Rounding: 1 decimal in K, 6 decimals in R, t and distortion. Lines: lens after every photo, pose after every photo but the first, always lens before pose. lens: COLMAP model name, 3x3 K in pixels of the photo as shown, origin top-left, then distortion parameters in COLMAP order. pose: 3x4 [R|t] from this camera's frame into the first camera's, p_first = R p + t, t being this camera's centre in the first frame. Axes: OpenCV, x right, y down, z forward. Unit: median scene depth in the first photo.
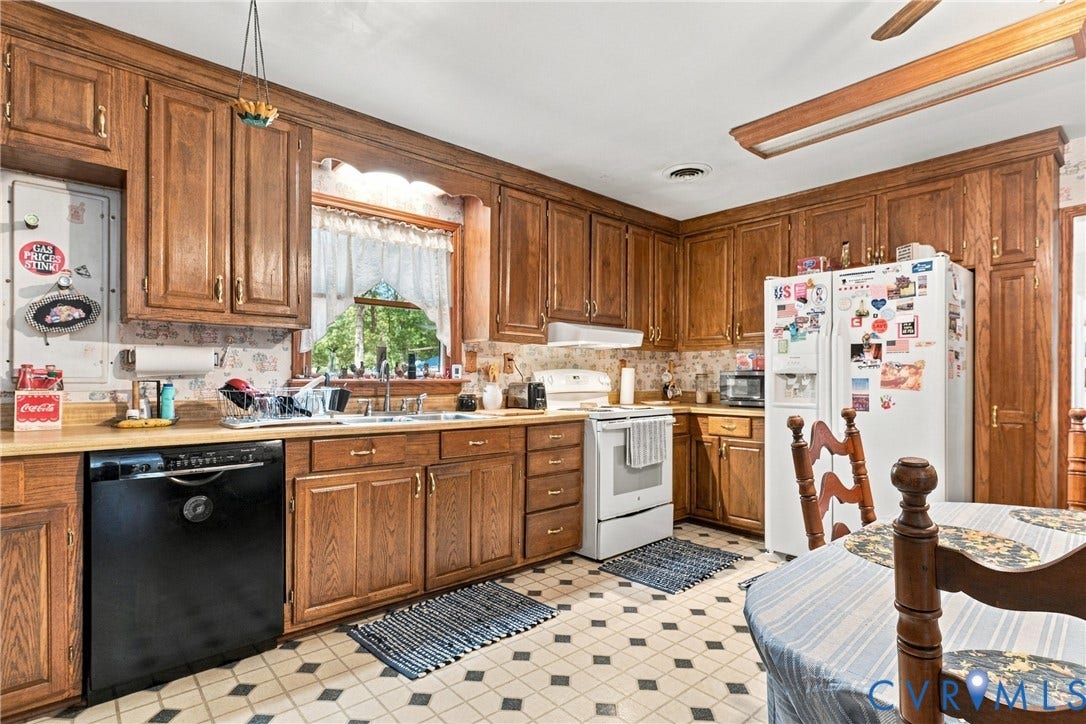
lens RADIAL K [[544.6, 0, 543.0], [0, 544.6, 362.0], [0, 0, 1]] dist [-0.002959, 0.001703]
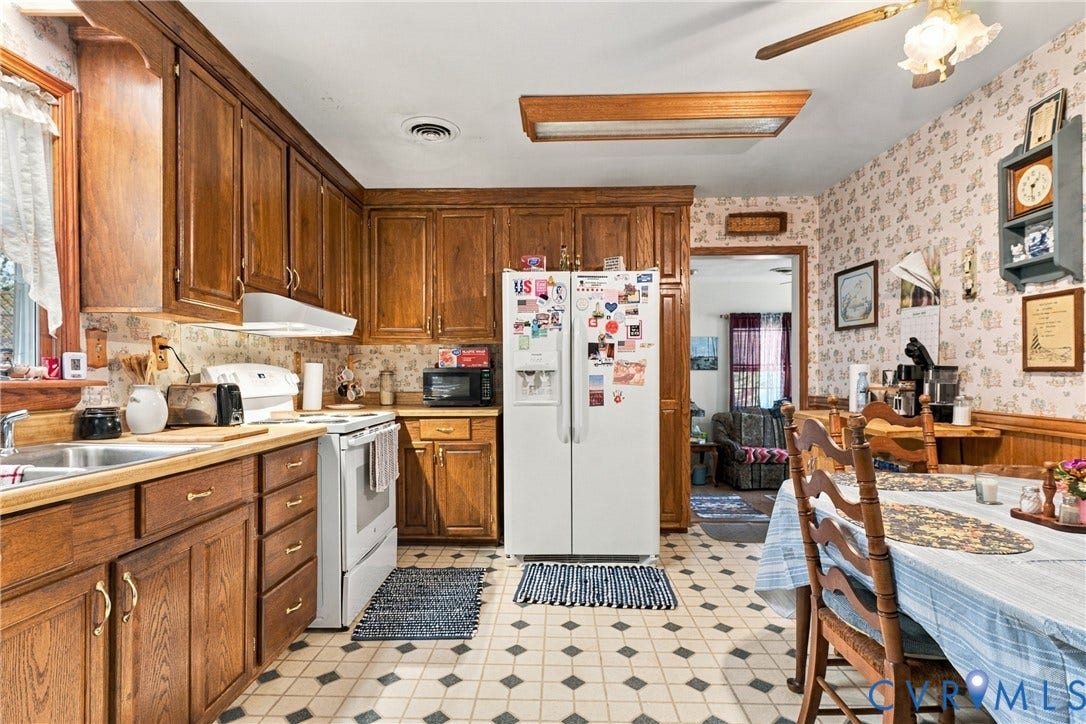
lens RADIAL K [[543.5, 0, 543.6], [0, 543.5, 371.1], [0, 0, 1]] dist [0.008930, 0.000413]
pose [[0.679602, 0.001319, 0.733580, -0.244835], [-0.016350, 0.999777, 0.013349, 0.008463], [-0.733399, -0.021066, 0.679472, 0.312116]]
